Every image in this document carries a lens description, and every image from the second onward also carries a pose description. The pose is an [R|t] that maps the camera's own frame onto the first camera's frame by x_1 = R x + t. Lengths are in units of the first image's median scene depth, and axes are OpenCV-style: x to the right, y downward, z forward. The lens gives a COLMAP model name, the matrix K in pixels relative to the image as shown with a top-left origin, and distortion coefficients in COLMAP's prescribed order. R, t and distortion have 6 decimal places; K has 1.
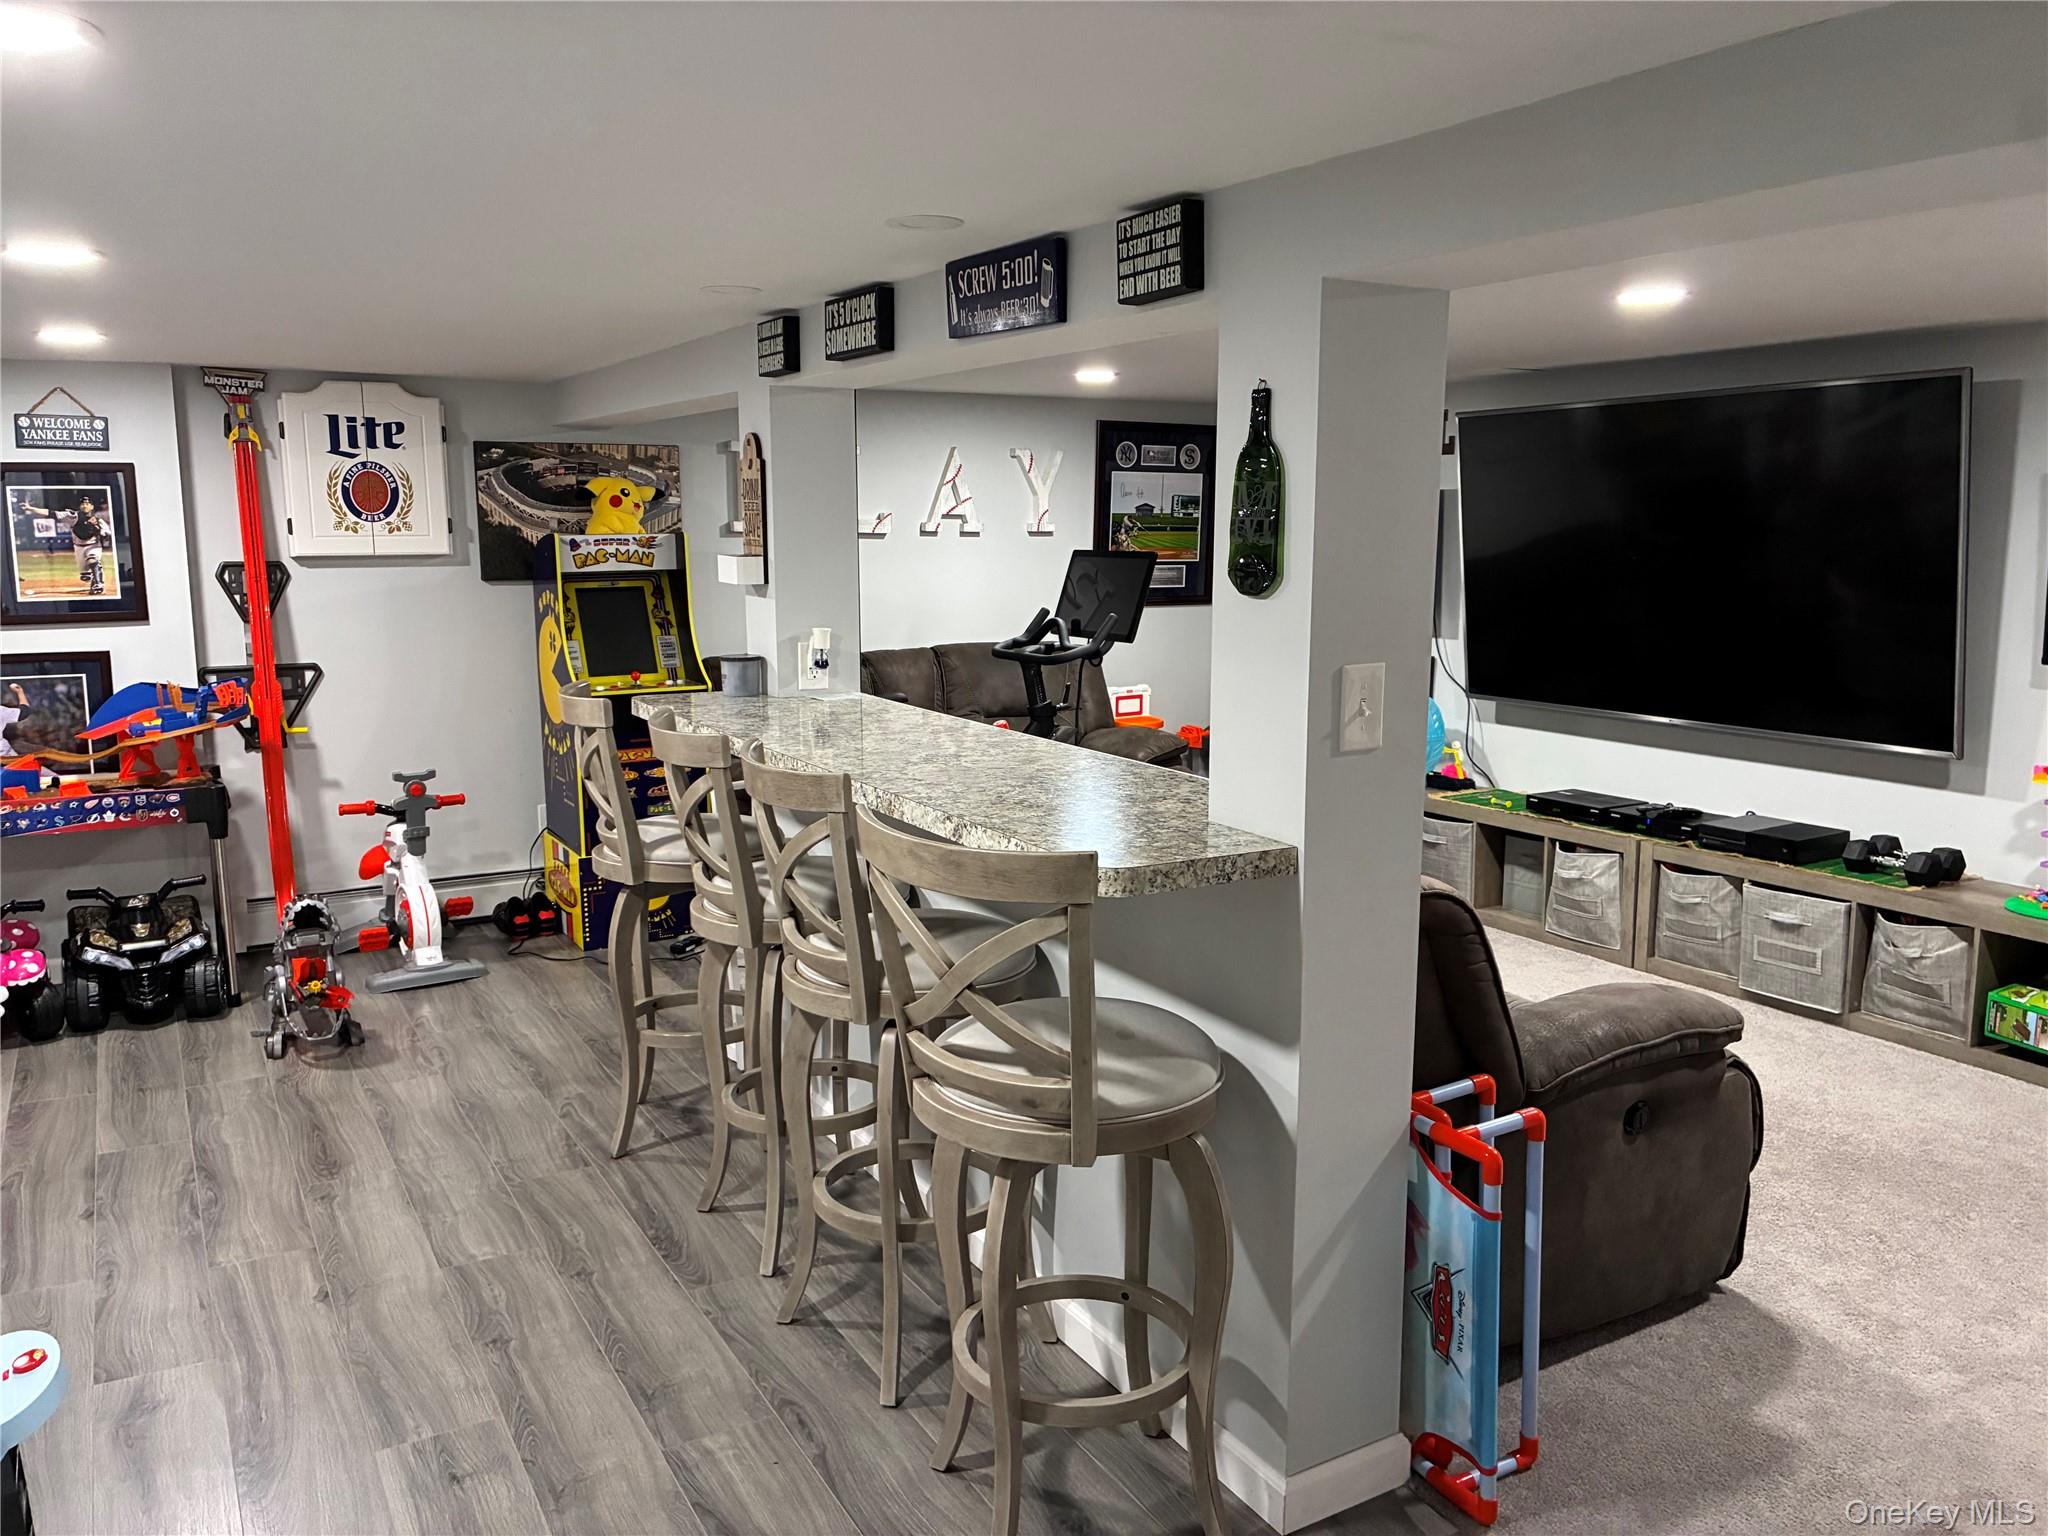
lens RADIAL K [[1558.1, 0, 1027.5], [0, 1558.1, 764.1], [0, 0, 1]] dist [0.051433, -0.060115]
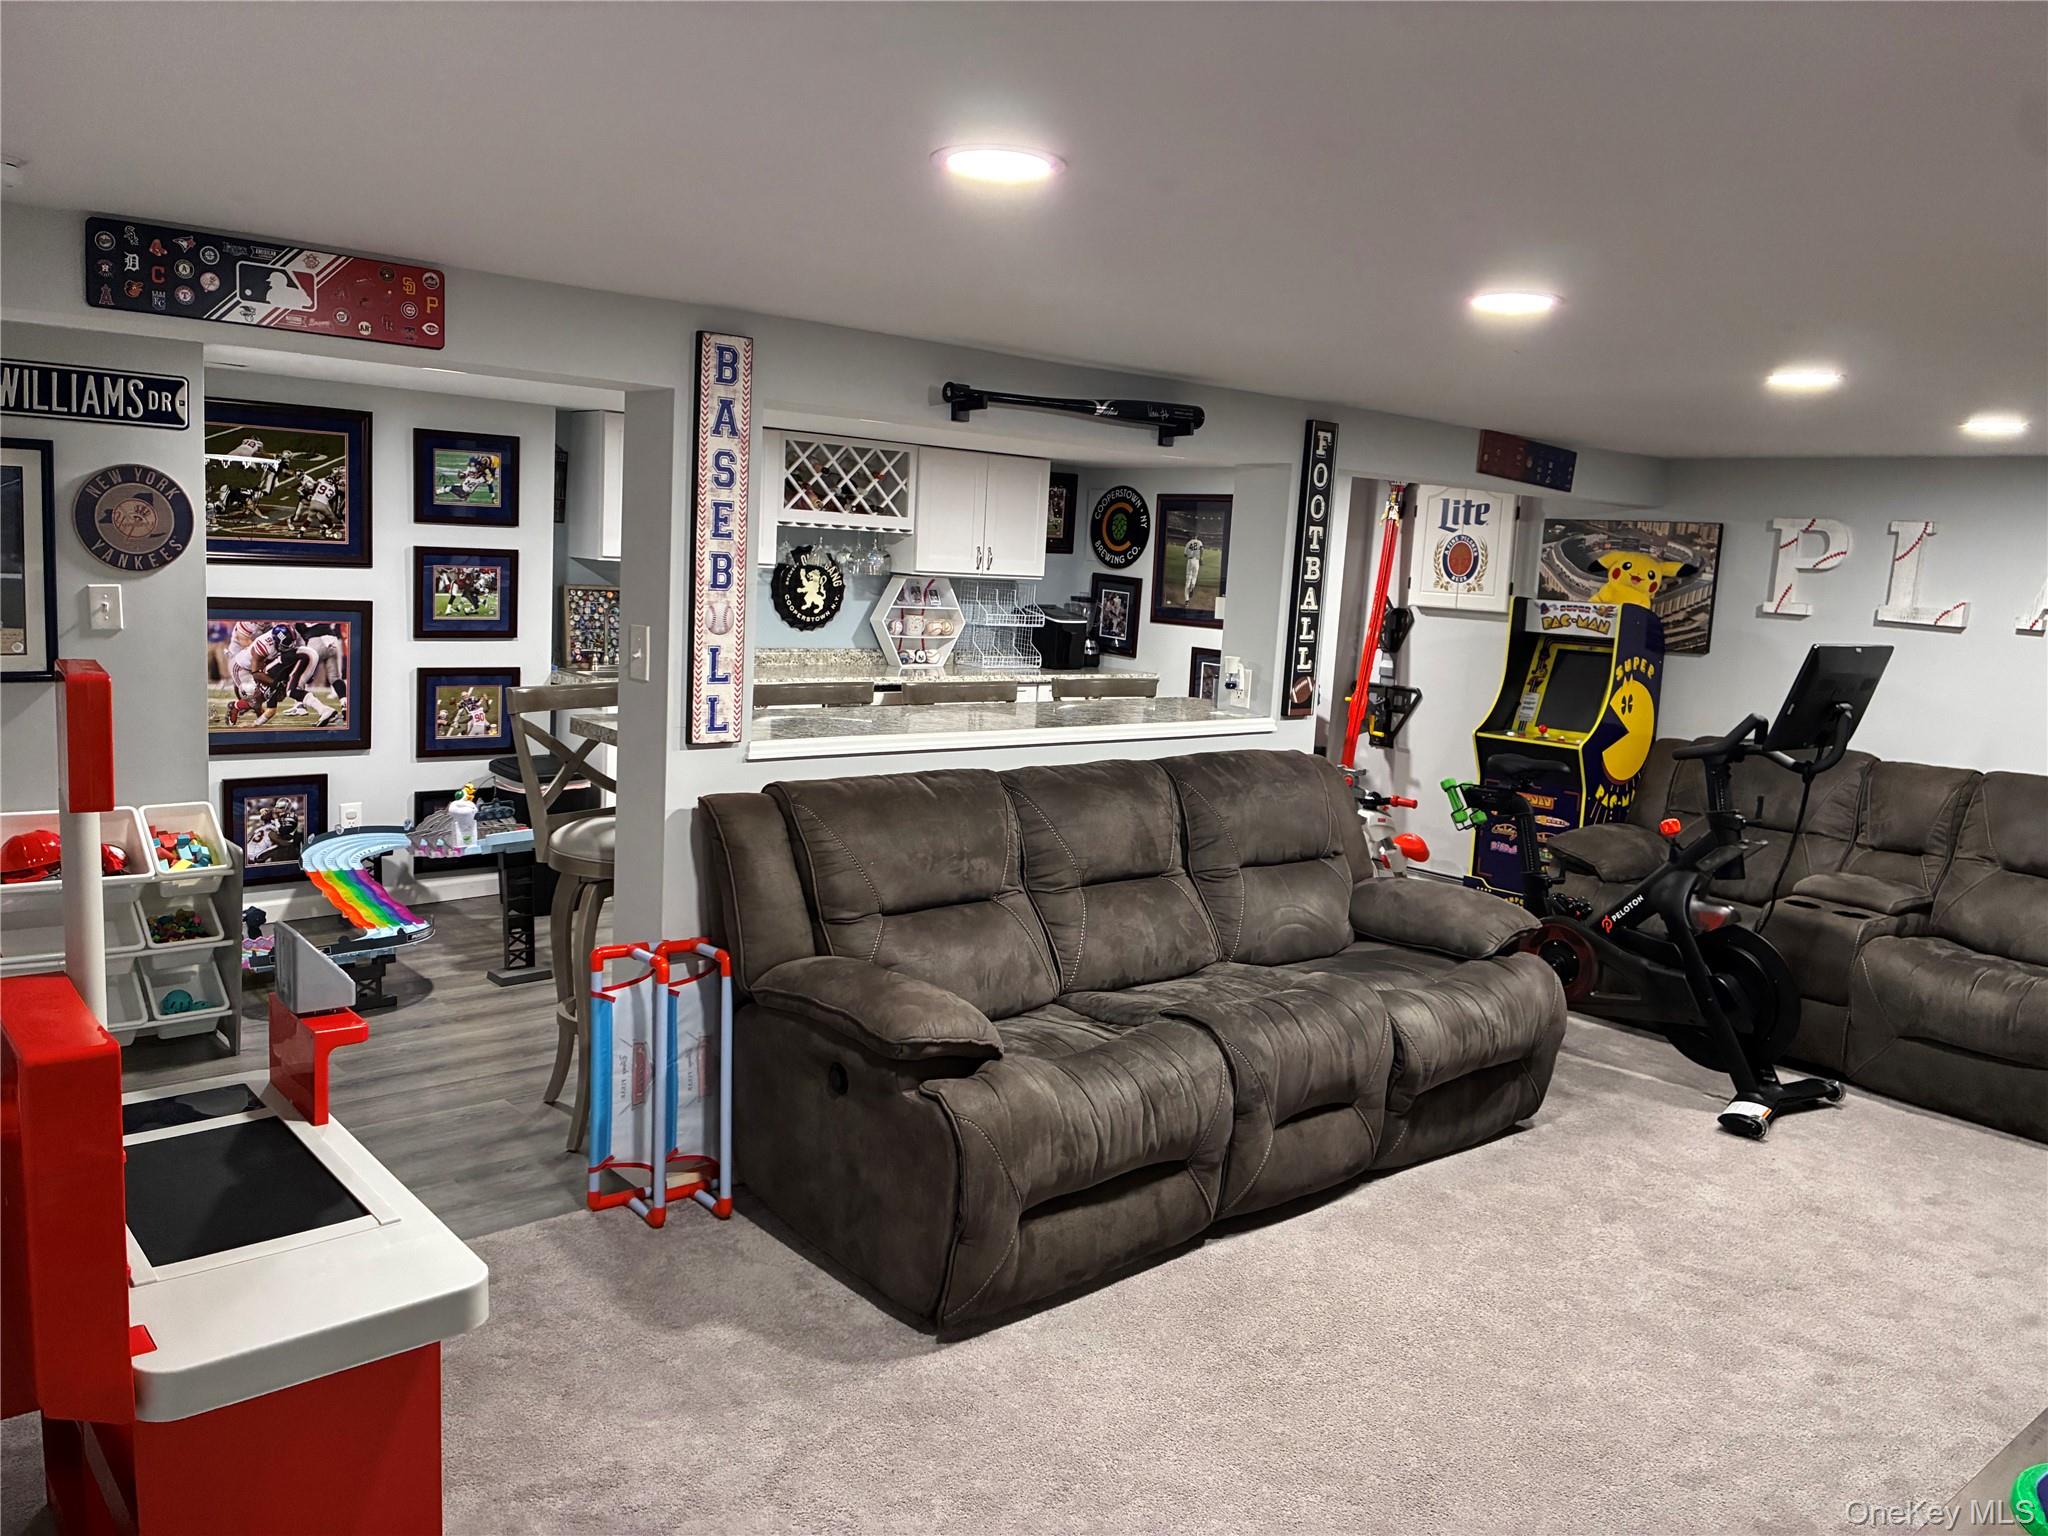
lens RADIAL K [[1558.1, 0, 1039.8], [0, 1558.1, 754.1], [0, 0, 1]] dist [0.051433, -0.060115]
pose [[0.184152, 0.139863, -0.972896, 0.779248], [-0.210939, 0.972385, 0.099863, -0.076811], [0.959996, 0.186832, 0.208570, 0.451233]]
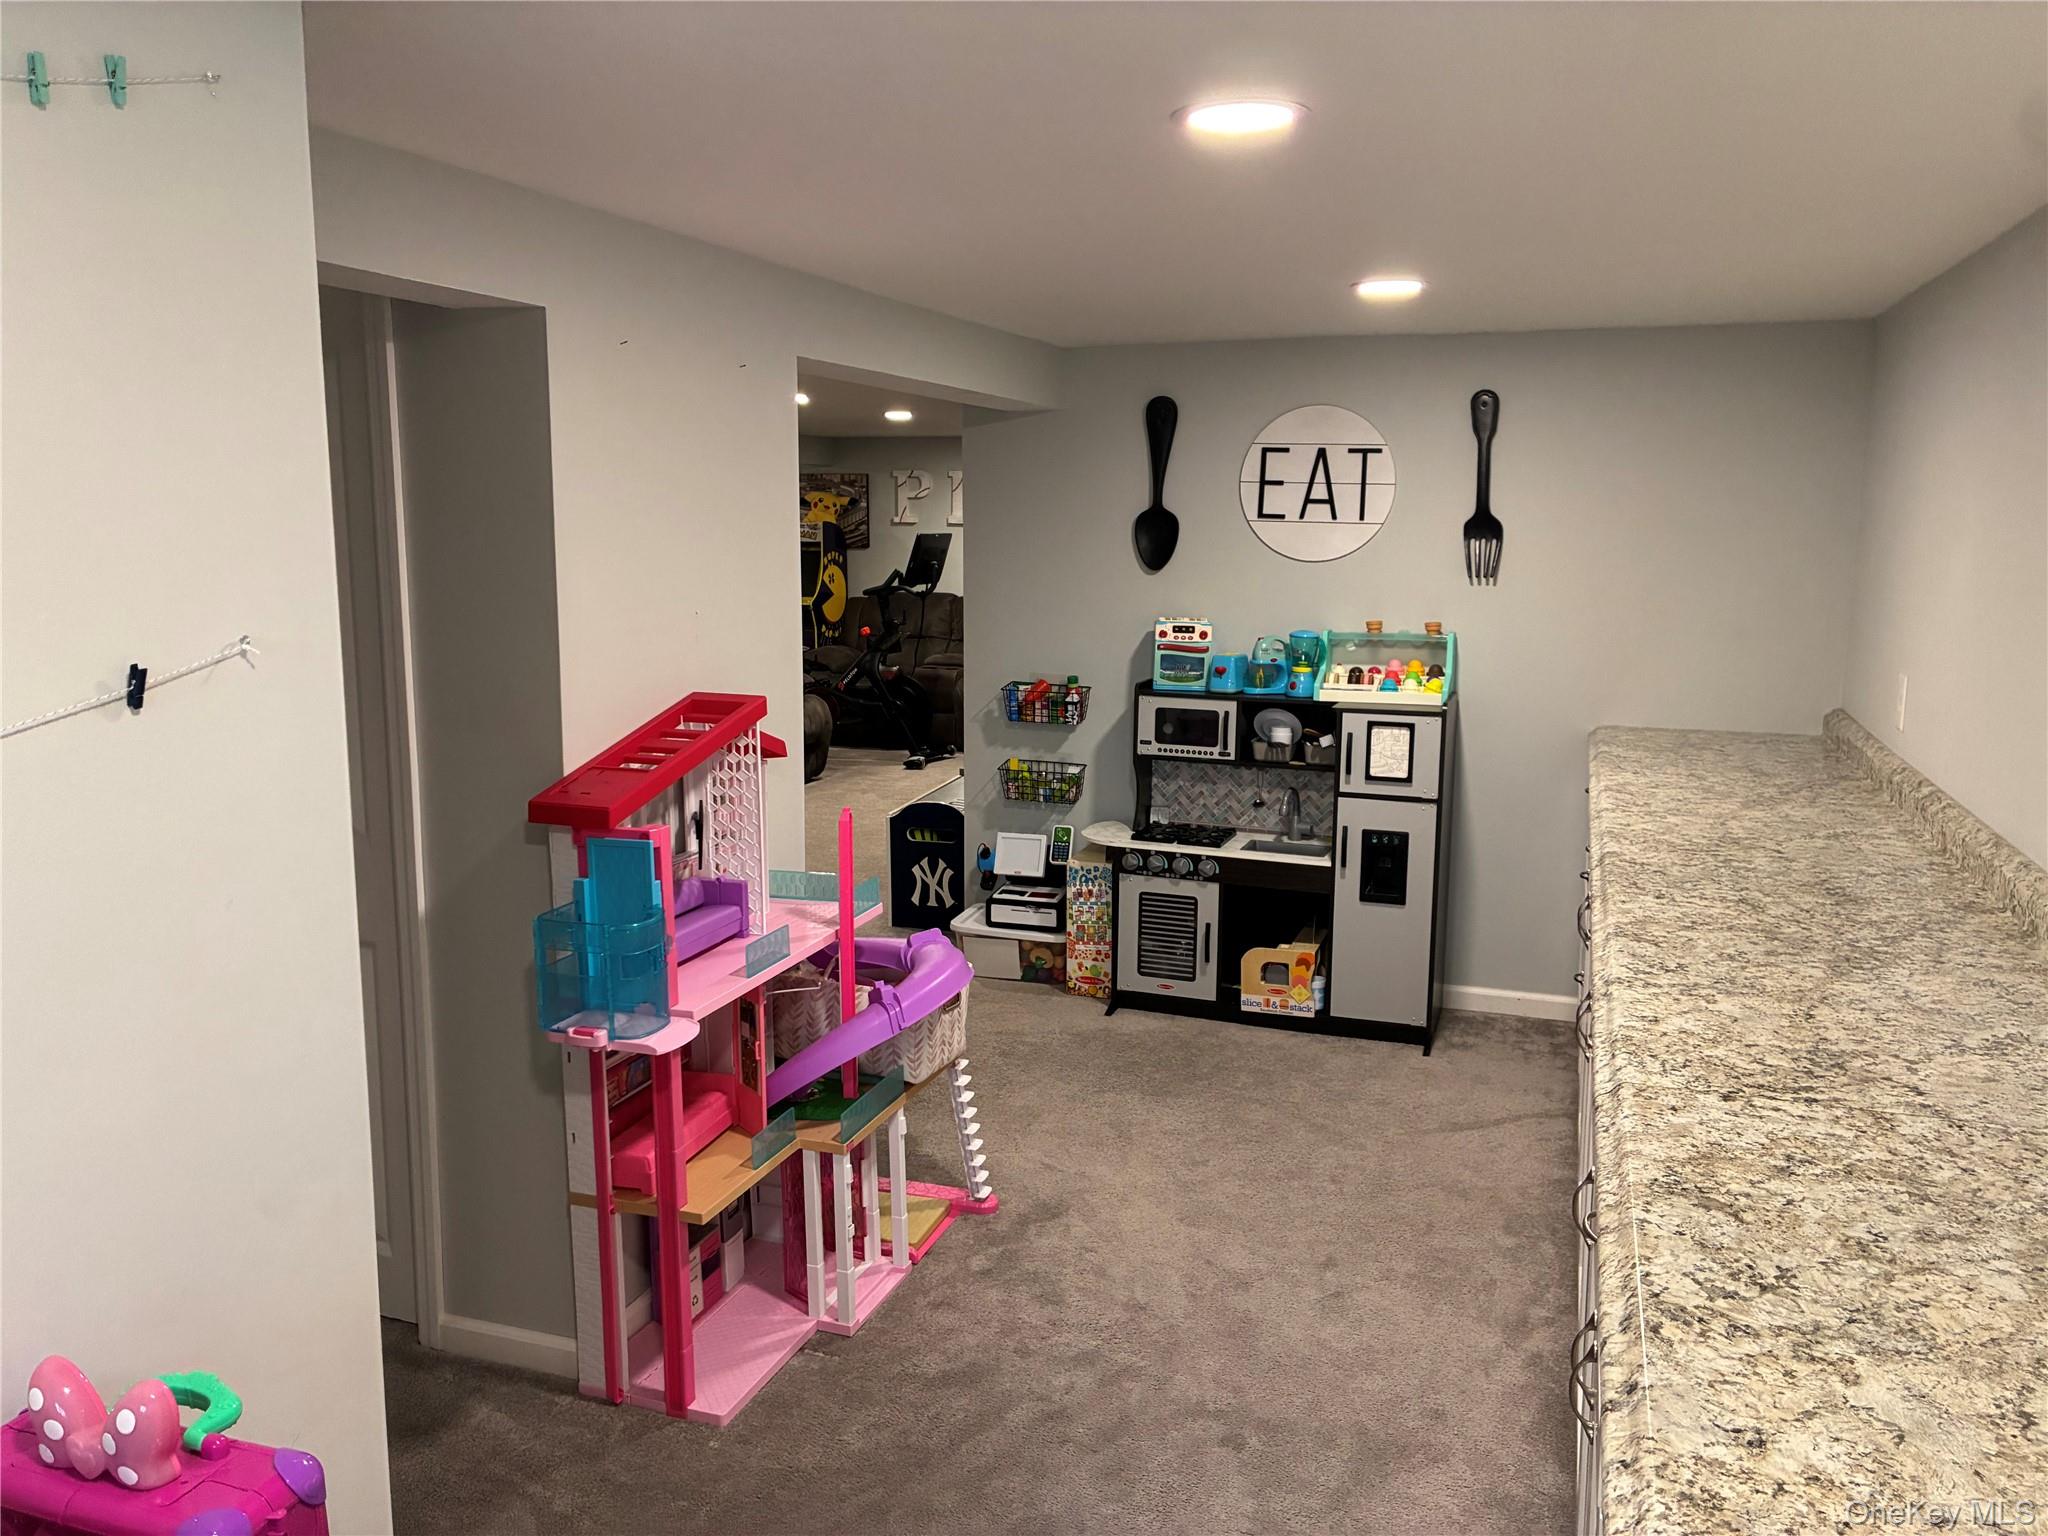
lens RADIAL K [[1558.1, 0, 1004.6], [0, 1558.1, 746.0], [0, 0, 1]] dist [0.051433, -0.060115]
pose [[0.637938, 0.115491, -0.761378, 1.448410], [-0.123512, 0.991236, 0.046870, 0.004162], [0.760118, 0.064139, 0.646612, -0.028158]]
